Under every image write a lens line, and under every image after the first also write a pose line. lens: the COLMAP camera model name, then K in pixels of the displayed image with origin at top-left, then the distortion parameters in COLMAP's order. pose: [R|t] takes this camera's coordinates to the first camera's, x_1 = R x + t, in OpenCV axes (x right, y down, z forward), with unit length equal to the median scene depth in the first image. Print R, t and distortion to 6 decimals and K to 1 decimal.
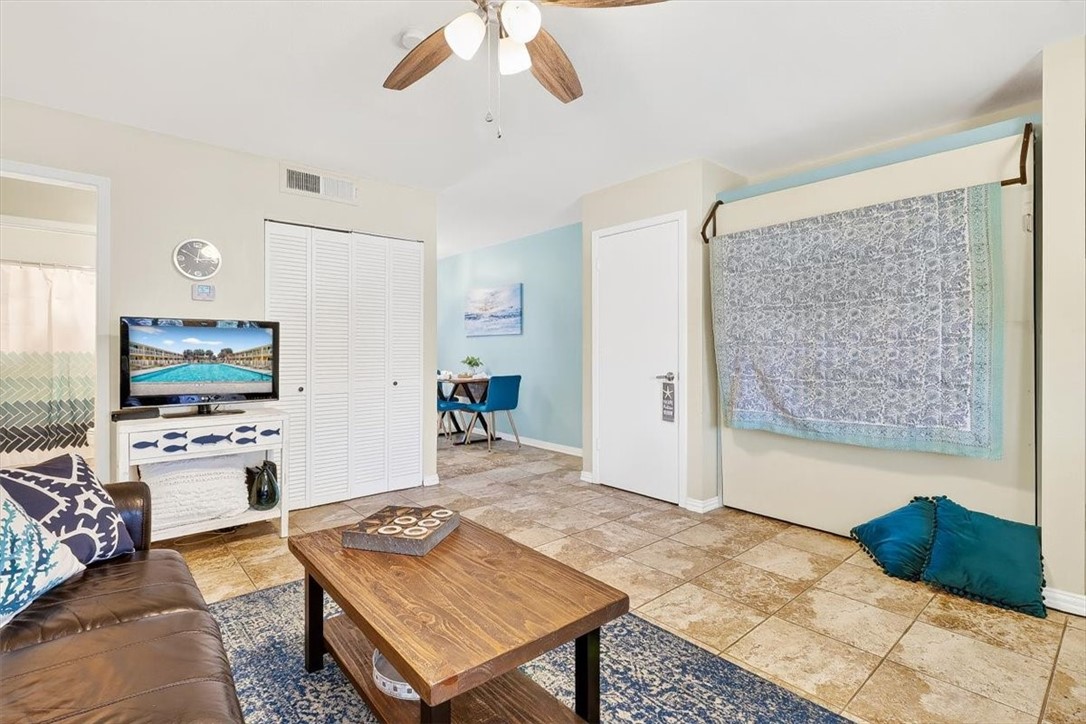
lens RADIAL K [[511.9, 0, 525.3], [0, 511.9, 351.1], [0, 0, 1]] dist [0.004802, -0.000411]
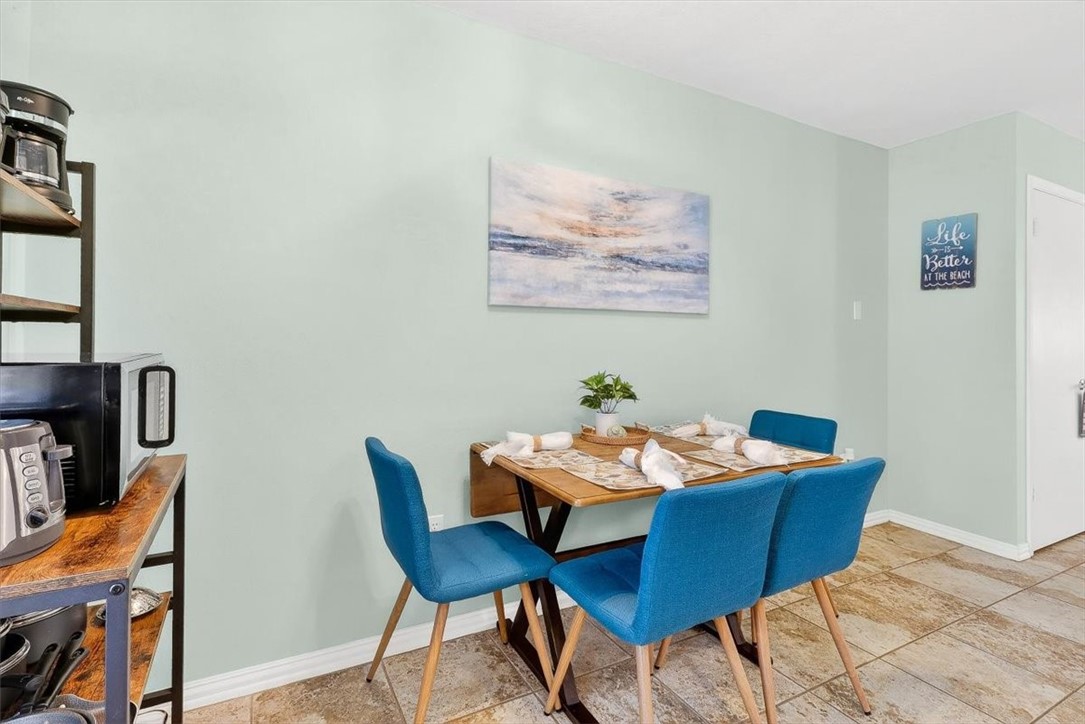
lens RADIAL K [[511.4, 0, 524.8], [0, 511.4, 351.2], [0, 0, 1]] dist [0.004802, -0.000411]
pose [[0.213742, 0.004176, 0.976881, -0.576890], [0.002005, 0.999987, -0.004714, -0.001913], [-0.976888, 0.002966, 0.213730, 1.335314]]
